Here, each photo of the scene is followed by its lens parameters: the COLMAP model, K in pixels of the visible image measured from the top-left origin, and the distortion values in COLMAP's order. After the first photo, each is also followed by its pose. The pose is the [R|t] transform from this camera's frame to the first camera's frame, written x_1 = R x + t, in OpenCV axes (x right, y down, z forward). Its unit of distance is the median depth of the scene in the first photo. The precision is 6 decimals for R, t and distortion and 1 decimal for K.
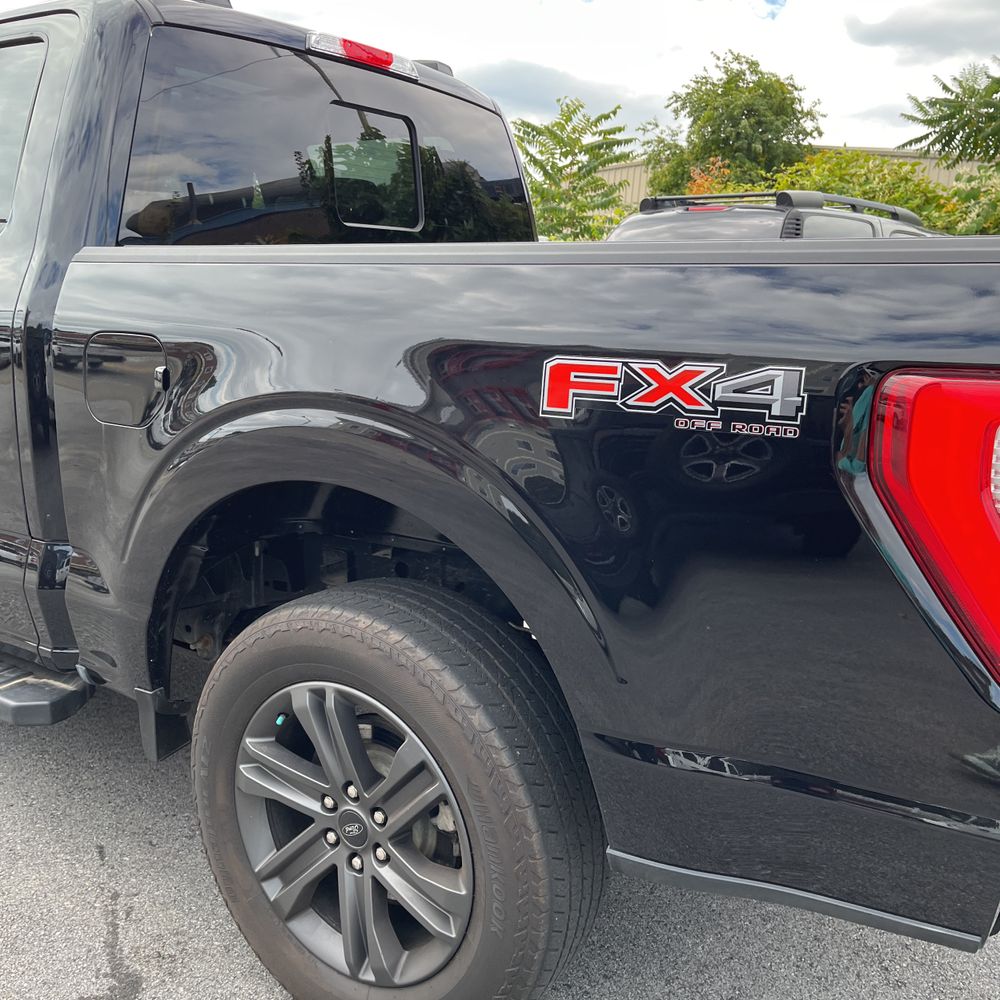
lens RADIAL K [[1043.7, 0, 501.2], [0, 1043.7, 511.9], [0, 0, 1]] dist [0.005782, 0.029848]
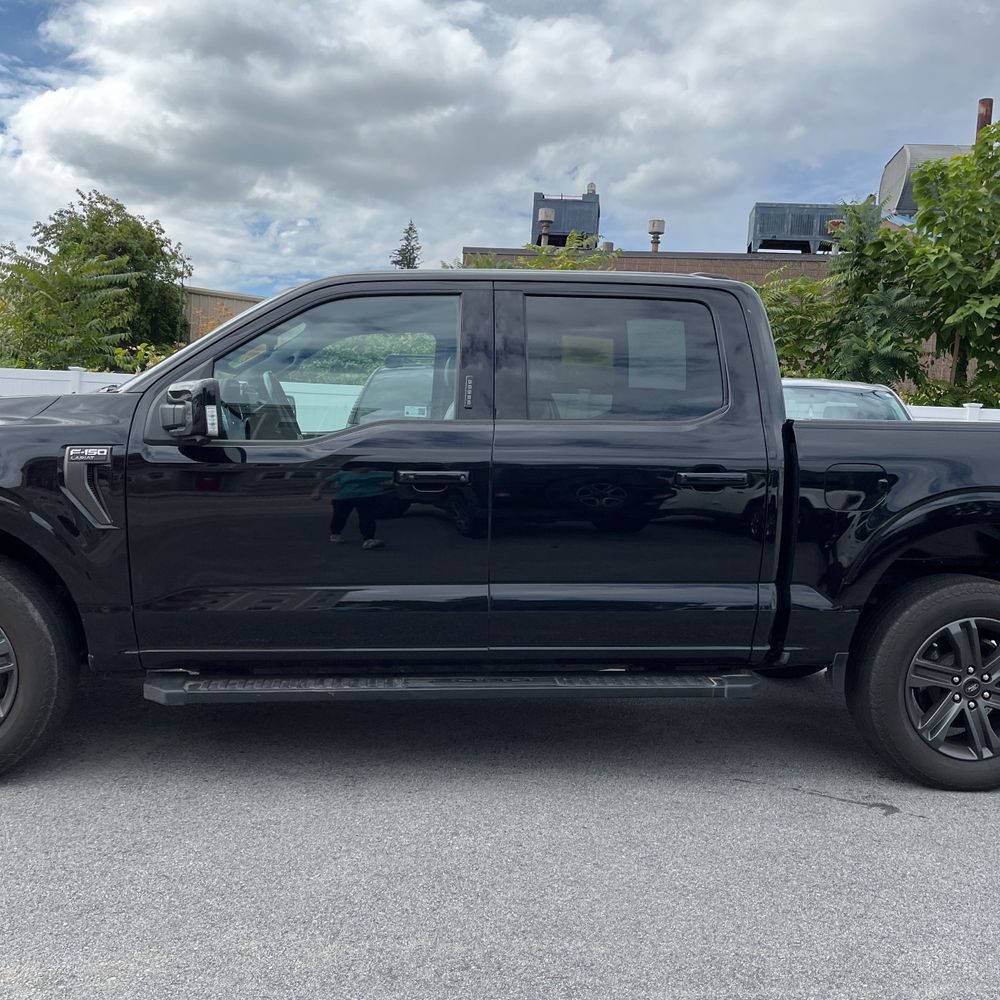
lens RADIAL K [[1034.2, 0, 496.6], [0, 1034.2, 483.8], [0, 0, 1]] dist [0.020604, -0.009695]
pose [[0.766524, -0.043706, 0.640727, -2.186130], [0.131633, 0.987192, -0.090137, -0.044187], [-0.628581, 0.153433, 0.762460, -0.072121]]
